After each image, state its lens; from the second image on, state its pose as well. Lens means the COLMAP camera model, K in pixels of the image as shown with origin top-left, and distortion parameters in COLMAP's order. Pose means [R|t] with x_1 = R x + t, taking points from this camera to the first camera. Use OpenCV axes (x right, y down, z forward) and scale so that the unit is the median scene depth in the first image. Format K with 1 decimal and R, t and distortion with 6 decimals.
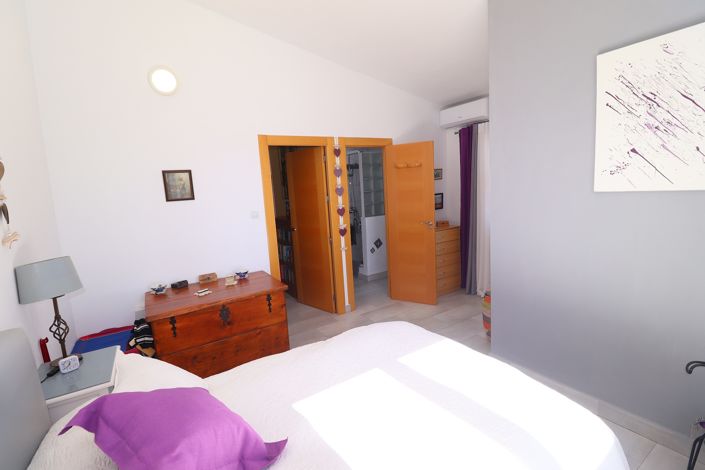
lens RADIAL K [[326.9, 0, 352.6], [0, 326.9, 235.0], [0, 0, 1]] dist [-0.009903, -0.008451]
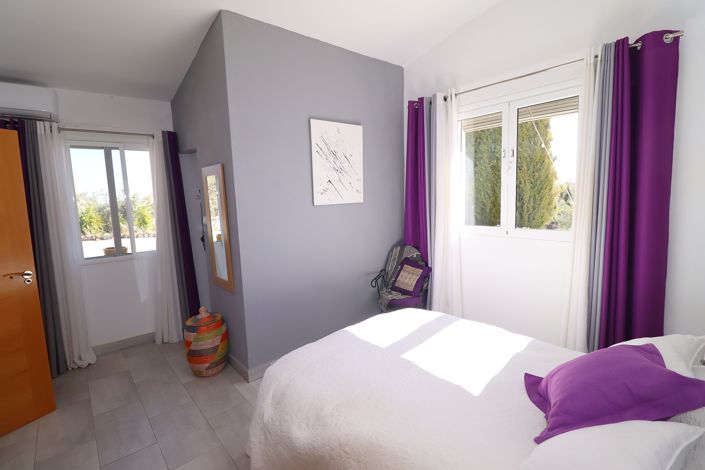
lens RADIAL K [[326.9, 0, 351.4], [0, 326.9, 233.8], [0, 0, 1]] dist [-0.009903, -0.008451]
pose [[-0.143486, -0.063416, 0.987618, -0.932846], [0.179157, 0.979792, 0.088942, -0.121101], [-0.973301, 0.189701, -0.129225, 1.190211]]
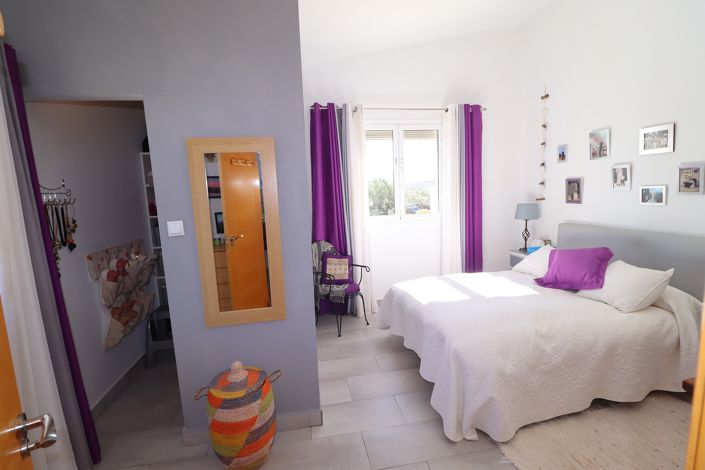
lens RADIAL K [[326.9, 0, 352.1], [0, 326.9, 235.7], [0, 0, 1]] dist [-0.009903, -0.008451]
pose [[-0.919588, 0.036326, 0.391200, 0.057045], [0.140854, 0.960008, 0.241961, -0.338551], [-0.366766, 0.277607, -0.887929, 2.489118]]
